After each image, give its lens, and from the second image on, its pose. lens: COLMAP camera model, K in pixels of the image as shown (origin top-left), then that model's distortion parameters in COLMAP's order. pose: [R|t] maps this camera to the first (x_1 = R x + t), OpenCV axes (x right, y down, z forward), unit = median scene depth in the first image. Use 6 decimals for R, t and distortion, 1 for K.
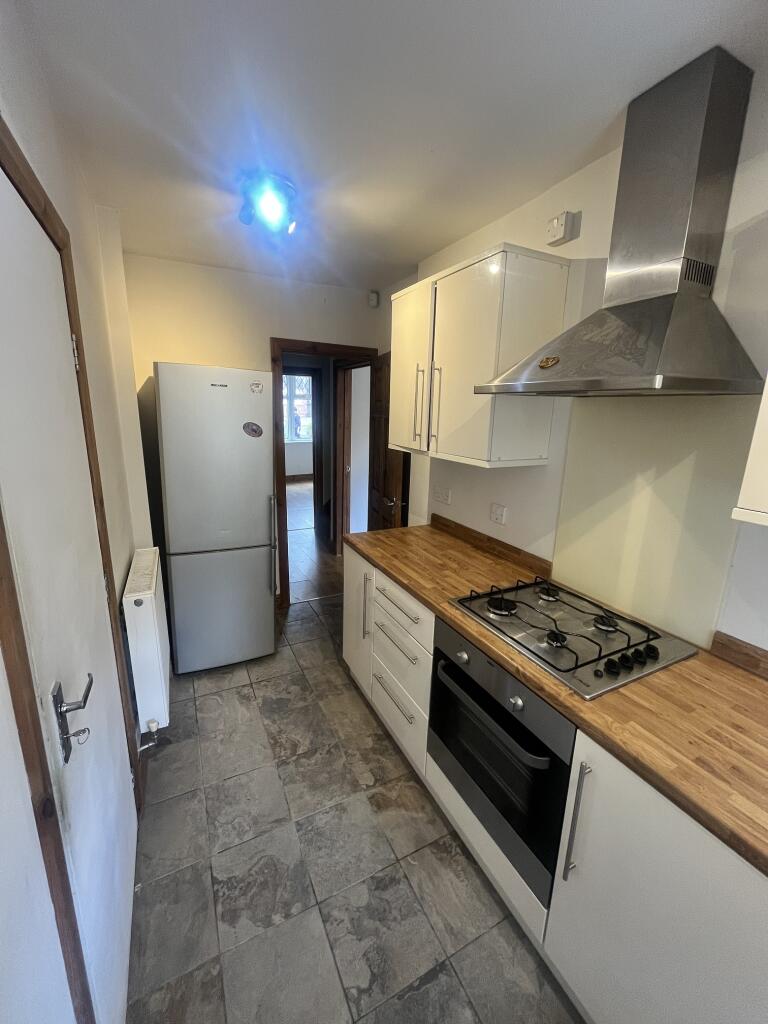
lens RADIAL K [[414.6, 0, 378.5], [0, 414.6, 506.5], [0, 0, 1]] dist [-0.003727, -0.000229]
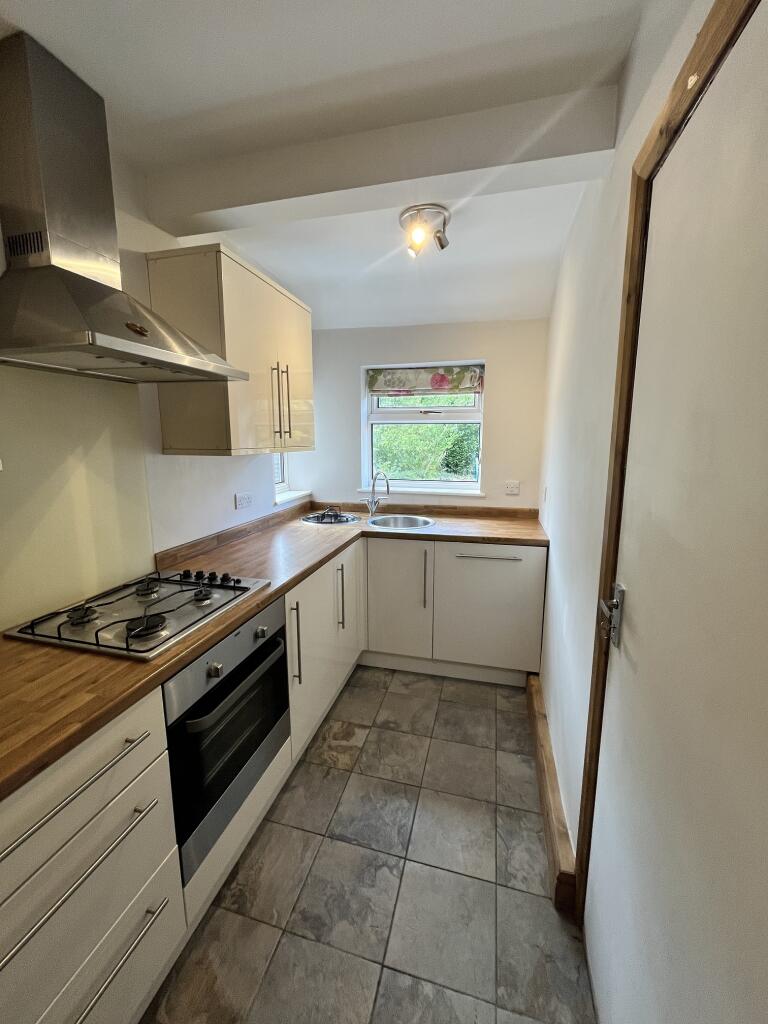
lens RADIAL K [[414.6, 0, 379.7], [0, 414.6, 509.3], [0, 0, 1]] dist [-0.003727, -0.000229]
pose [[-0.746745, -0.131210, 0.652039, -0.557065], [0.140671, 0.927014, 0.347646, -0.191186], [-0.650064, 0.351326, -0.673786, 1.215812]]
